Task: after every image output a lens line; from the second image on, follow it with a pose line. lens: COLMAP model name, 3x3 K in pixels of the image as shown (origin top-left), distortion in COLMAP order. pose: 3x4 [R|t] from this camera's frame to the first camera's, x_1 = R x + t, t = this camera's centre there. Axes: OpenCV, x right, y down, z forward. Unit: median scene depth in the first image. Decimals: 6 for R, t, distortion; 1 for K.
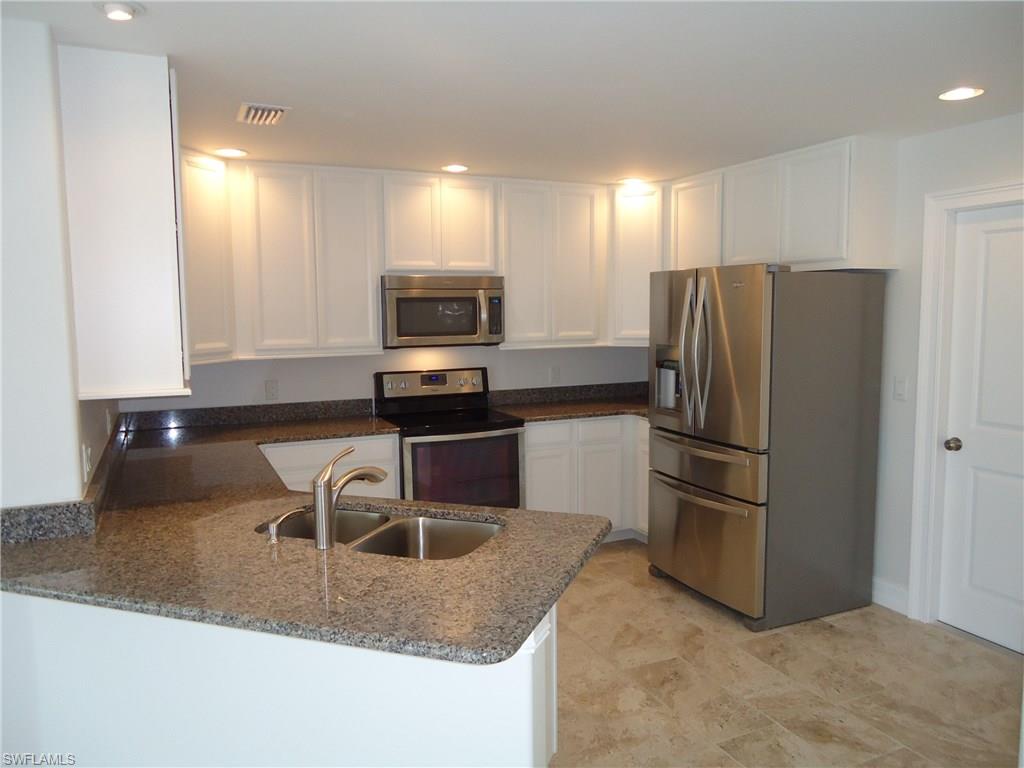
lens RADIAL K [[748.1, 0, 511.6], [0, 748.1, 376.4], [0, 0, 1]] dist [0.000941, -0.004601]
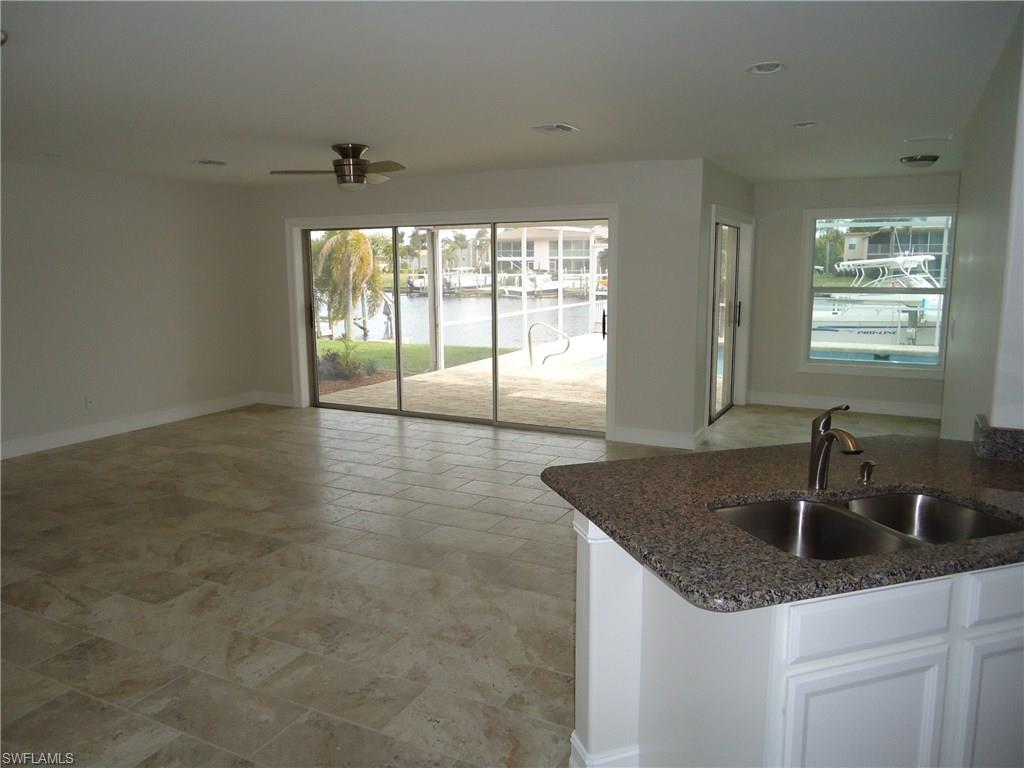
lens RADIAL K [[748.1, 0, 511.6], [0, 748.1, 376.4], [0, 0, 1]] dist [0.000941, -0.004601]
pose [[-0.789768, 0.106378, -0.604111, 0.319746], [-0.044688, 0.972252, 0.229627, -0.064615], [0.611775, 0.208349, -0.763100, 0.690929]]
